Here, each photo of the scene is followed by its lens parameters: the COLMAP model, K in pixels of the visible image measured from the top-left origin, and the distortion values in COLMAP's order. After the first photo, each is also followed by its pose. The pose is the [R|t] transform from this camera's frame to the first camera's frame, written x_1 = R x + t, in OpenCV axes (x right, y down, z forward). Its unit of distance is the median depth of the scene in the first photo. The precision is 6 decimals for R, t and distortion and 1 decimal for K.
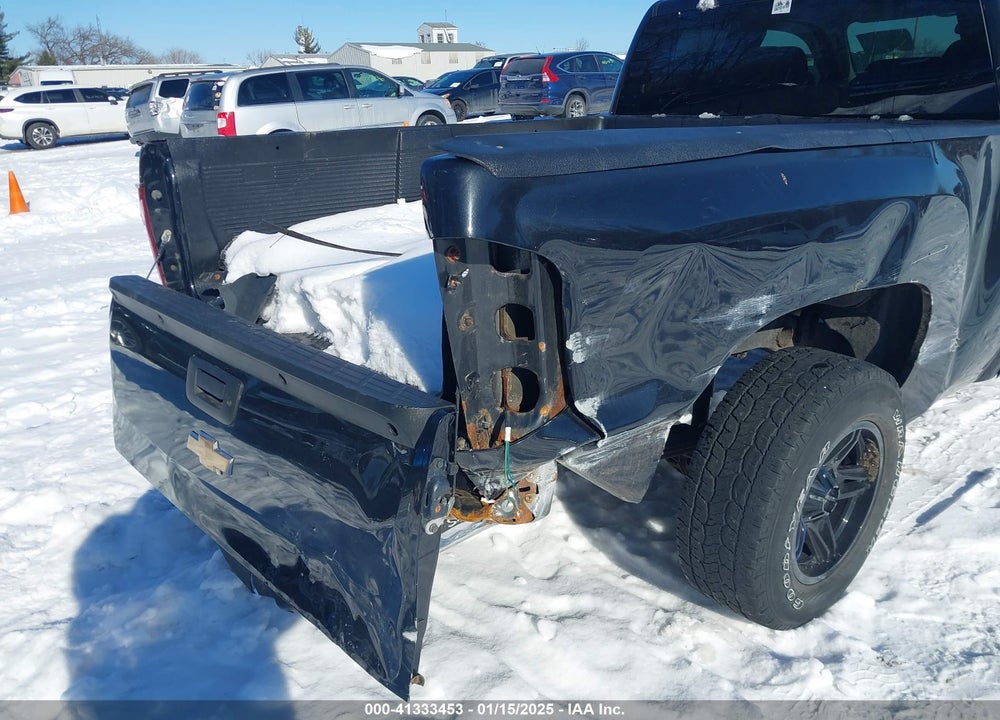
lens RADIAL K [[779.8, 0, 504.4], [0, 779.8, 360.9], [0, 0, 1]] dist [0.068346, -0.138687]
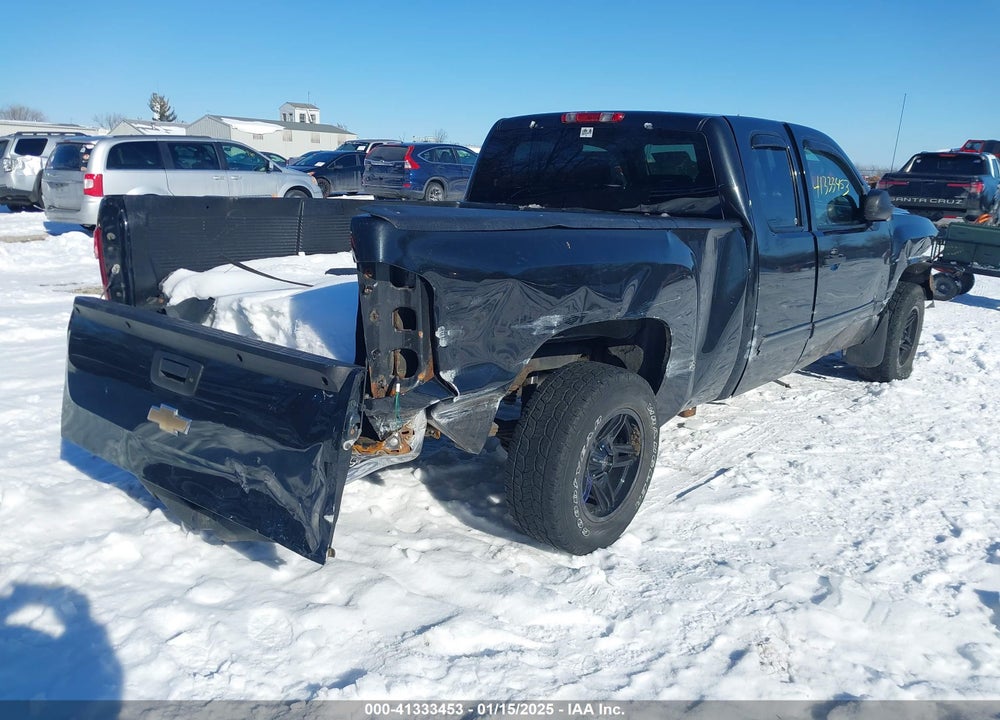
lens RADIAL K [[779.8, 0, 504.4], [0, 779.8, 360.9], [0, 0, 1]] dist [0.068346, -0.138687]
pose [[0.982422, 0.030791, 0.184115, -0.050401], [-0.011880, 0.994616, -0.102945, 0.131370], [-0.186294, 0.098949, 0.977499, -0.398079]]
